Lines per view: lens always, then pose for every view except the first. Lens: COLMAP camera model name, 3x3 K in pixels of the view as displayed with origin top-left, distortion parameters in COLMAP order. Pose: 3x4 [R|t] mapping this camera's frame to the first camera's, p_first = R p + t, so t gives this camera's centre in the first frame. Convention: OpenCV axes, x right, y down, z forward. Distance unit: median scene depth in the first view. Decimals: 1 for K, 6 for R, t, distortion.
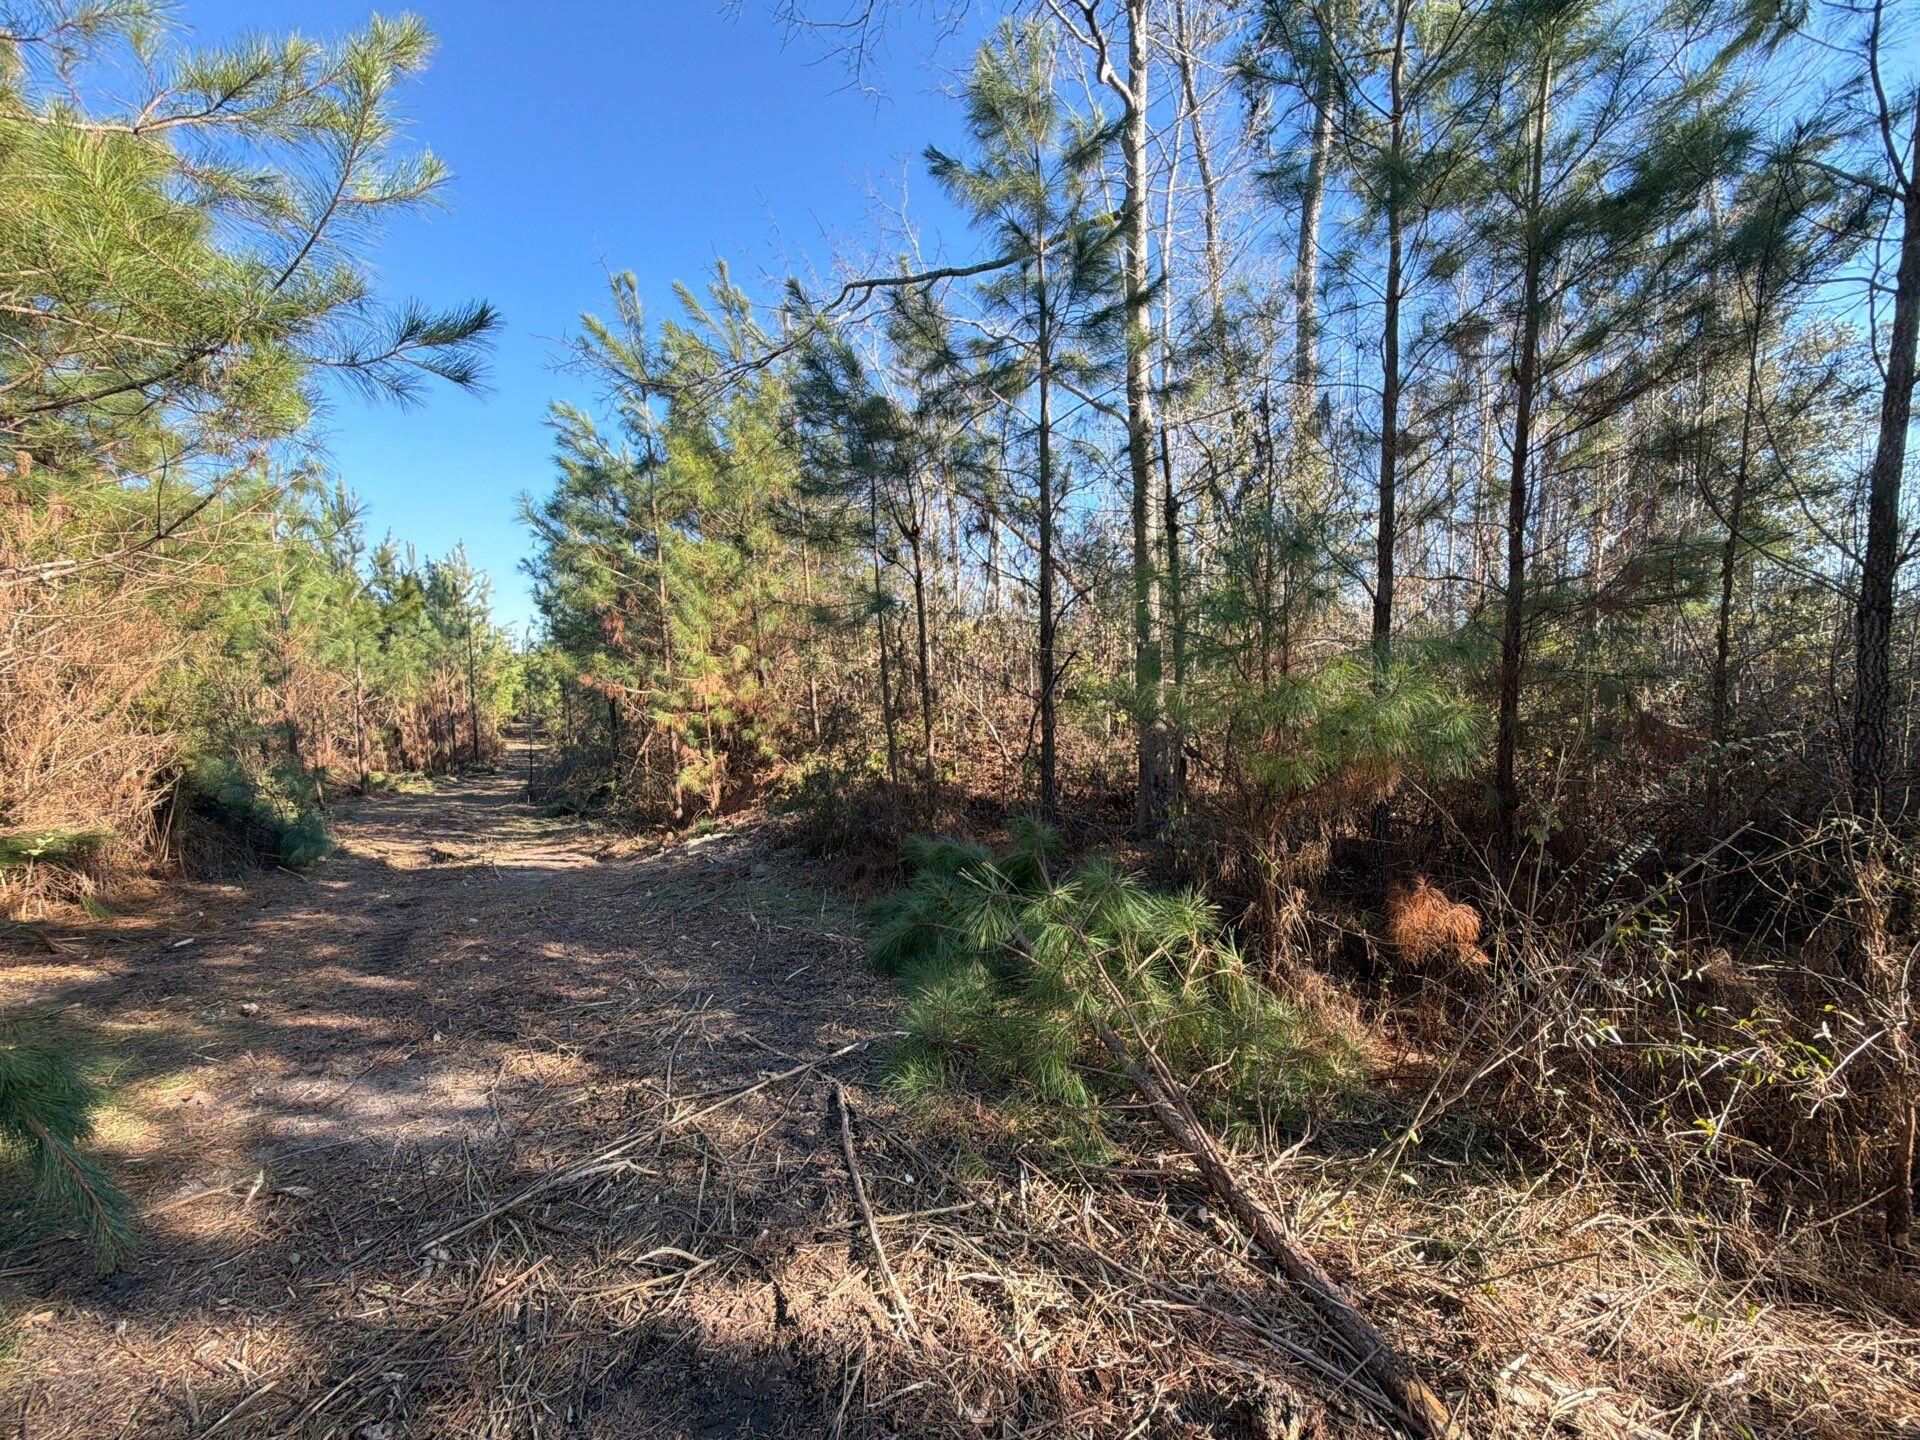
lens RADIAL K [[755.4, 0, 967.0], [0, 755.4, 730.8], [0, 0, 1]] dist [-0.003772, 0.000580]
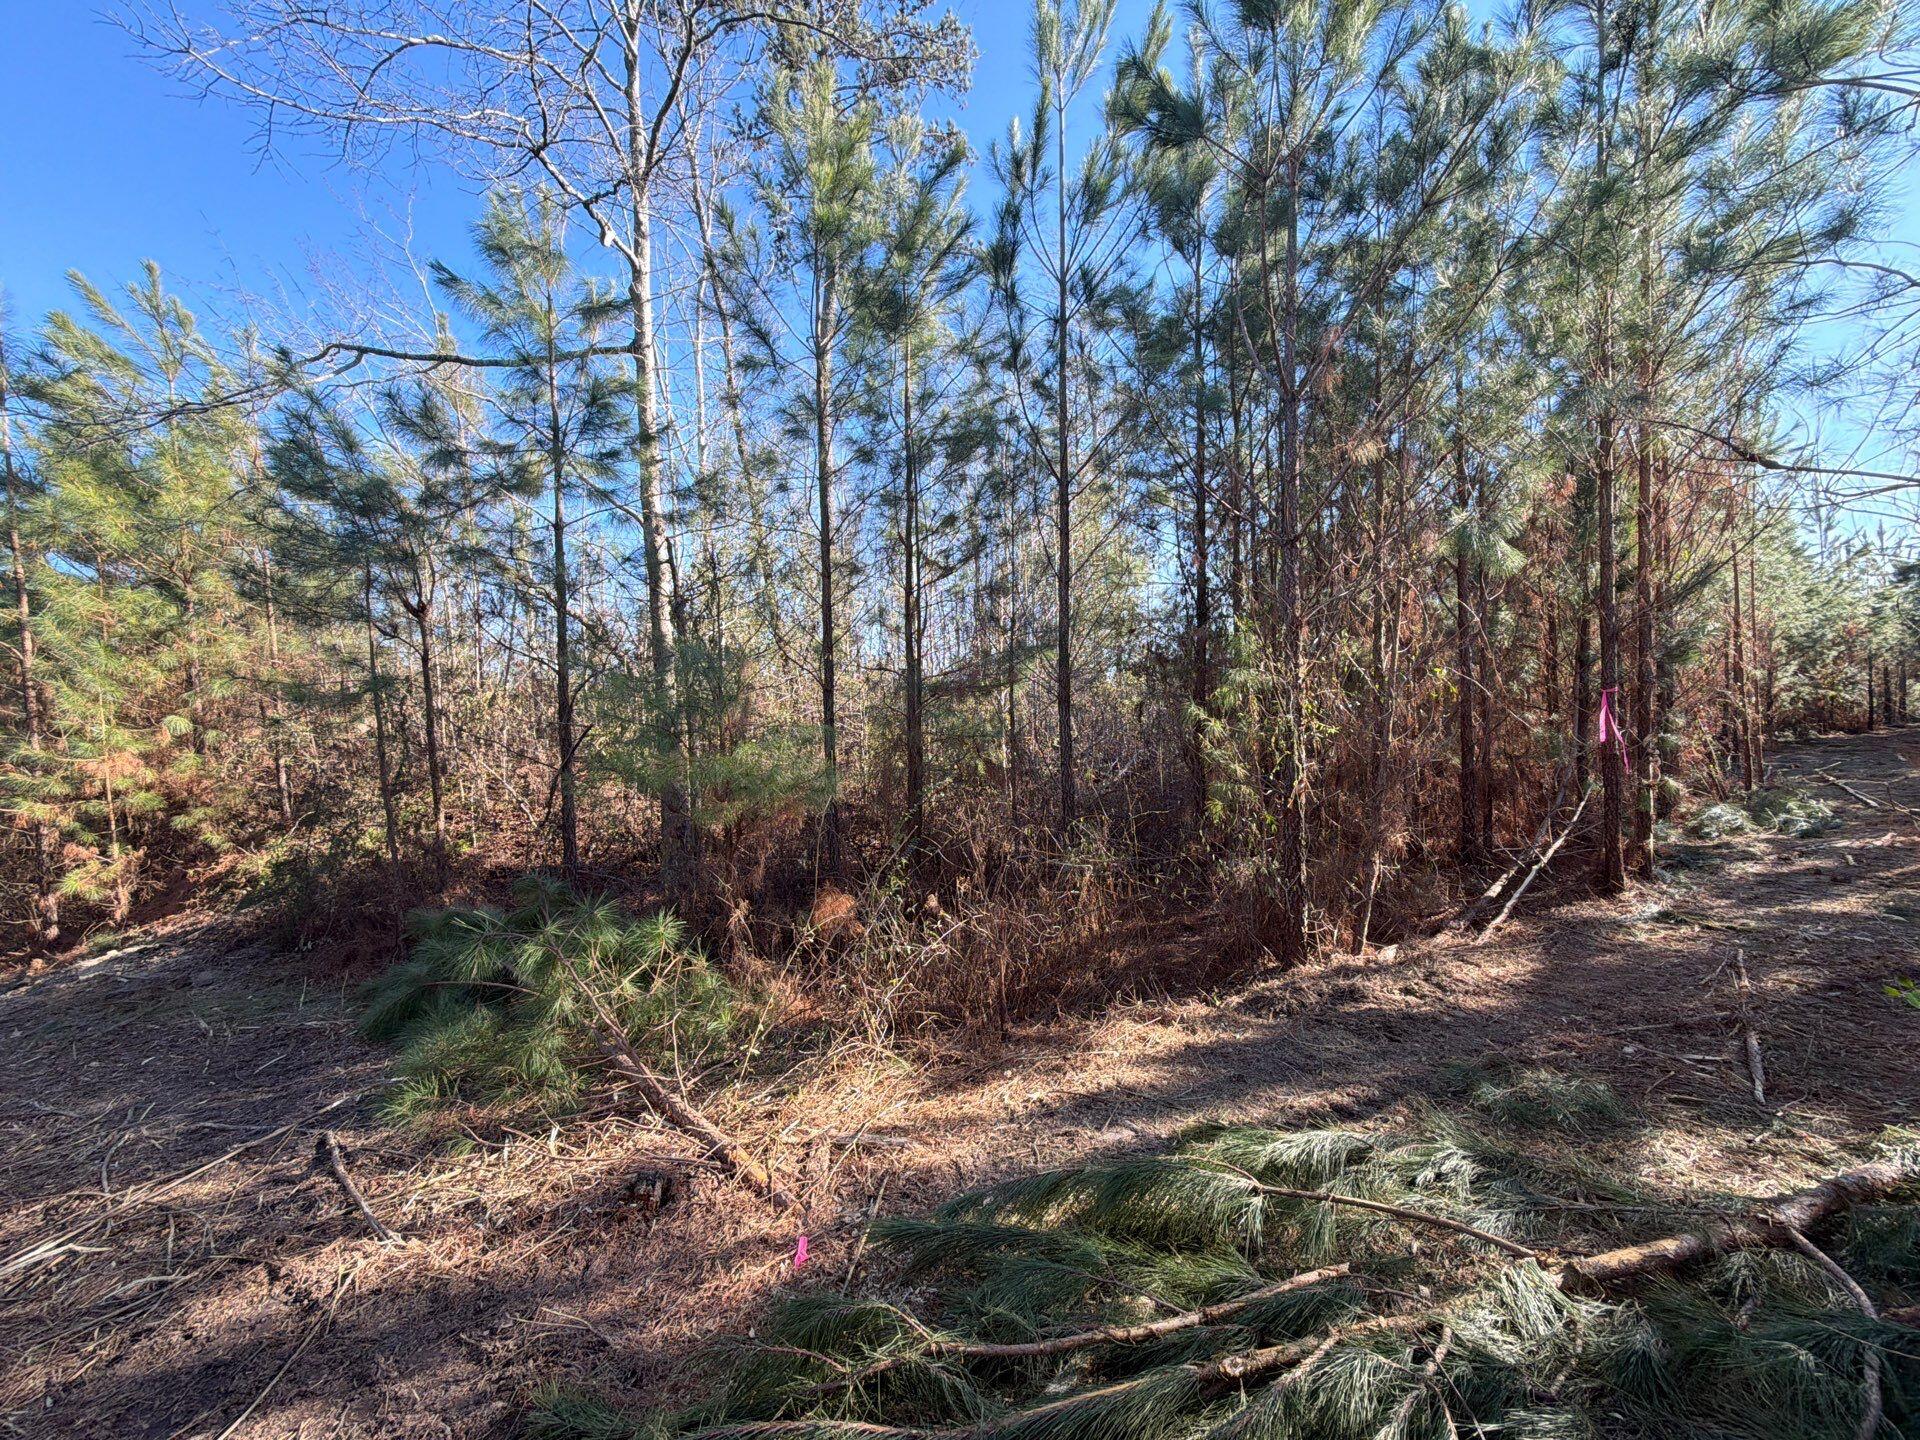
lens RADIAL K [[755.4, 0, 956.1], [0, 755.4, 711.7], [0, 0, 1]] dist [-0.003772, 0.000580]
pose [[0.858824, -0.009114, 0.512189, 0.029137], [0.056513, 0.995425, -0.077047, -0.006105], [-0.509143, 0.095115, 0.855410, -0.219963]]
